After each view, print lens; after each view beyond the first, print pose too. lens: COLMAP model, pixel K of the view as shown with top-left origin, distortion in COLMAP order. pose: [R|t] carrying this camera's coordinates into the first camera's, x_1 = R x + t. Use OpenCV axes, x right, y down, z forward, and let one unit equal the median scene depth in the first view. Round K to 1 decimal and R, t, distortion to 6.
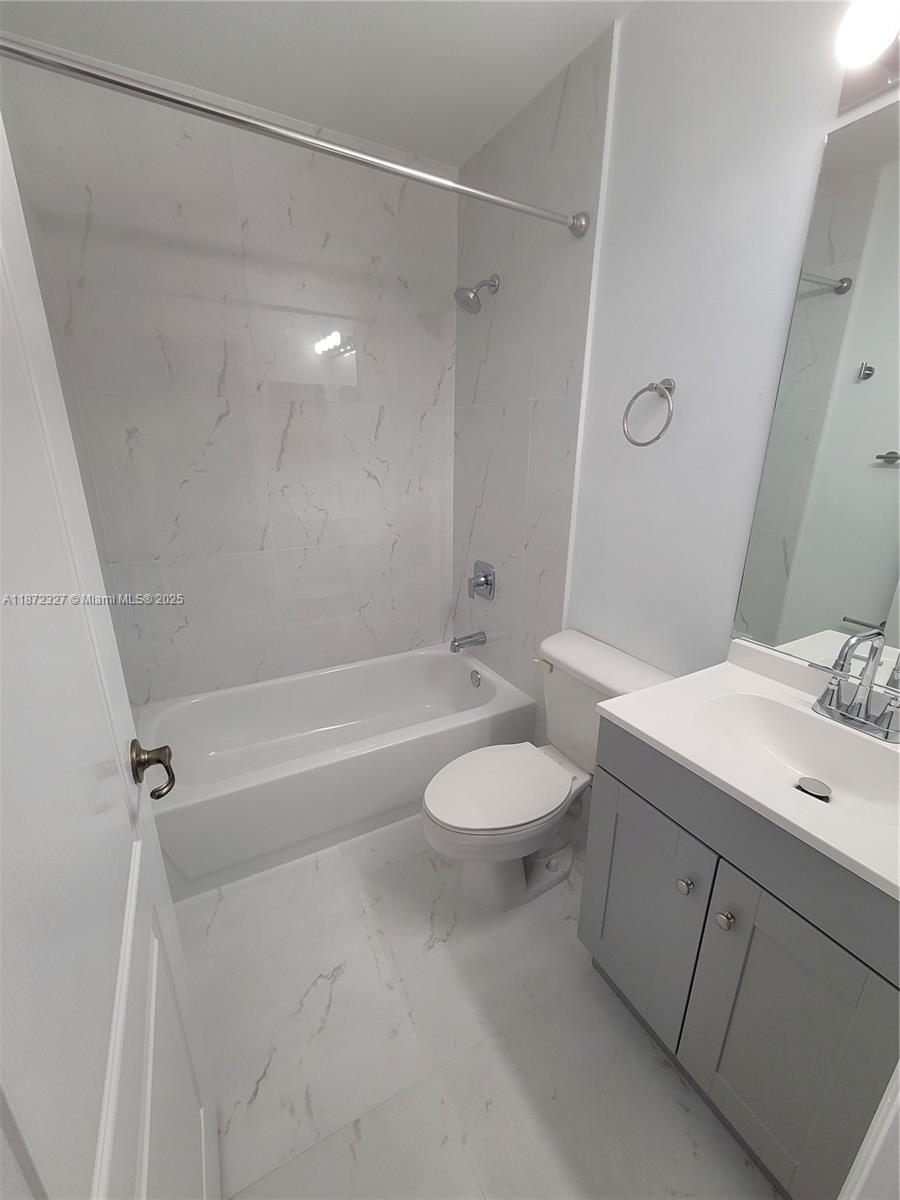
lens RADIAL K [[491.3, 0, 456.5], [0, 491.3, 598.2], [0, 0, 1]] dist [0.002508, -0.001842]
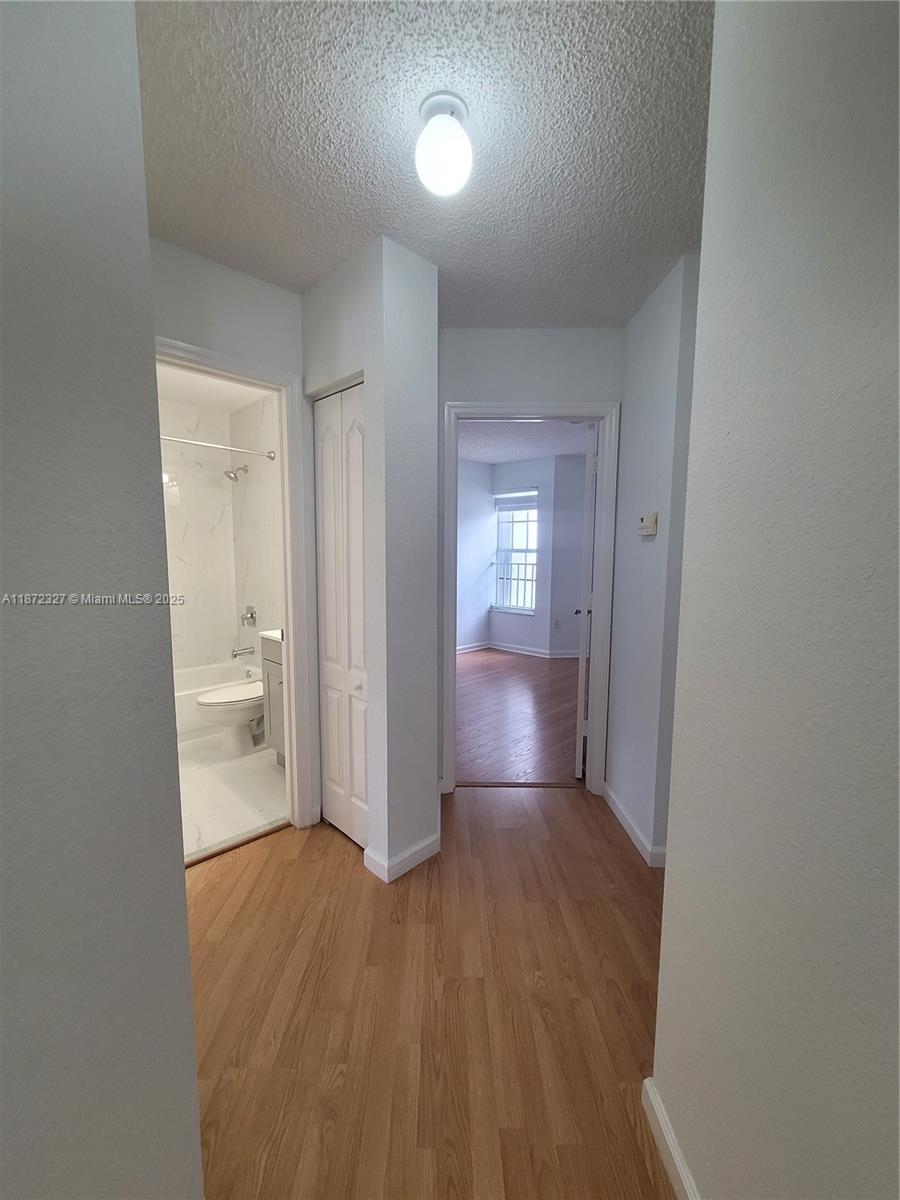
lens RADIAL K [[491.3, 0, 449.3], [0, 491.3, 604.4], [0, 0, 1]] dist [0.002508, -0.001842]
pose [[0.964343, -0.035460, 0.262270, 0.289958], [0.082458, 0.981913, -0.170432, 0.291613], [-0.251483, 0.185981, 0.949825, -0.910238]]
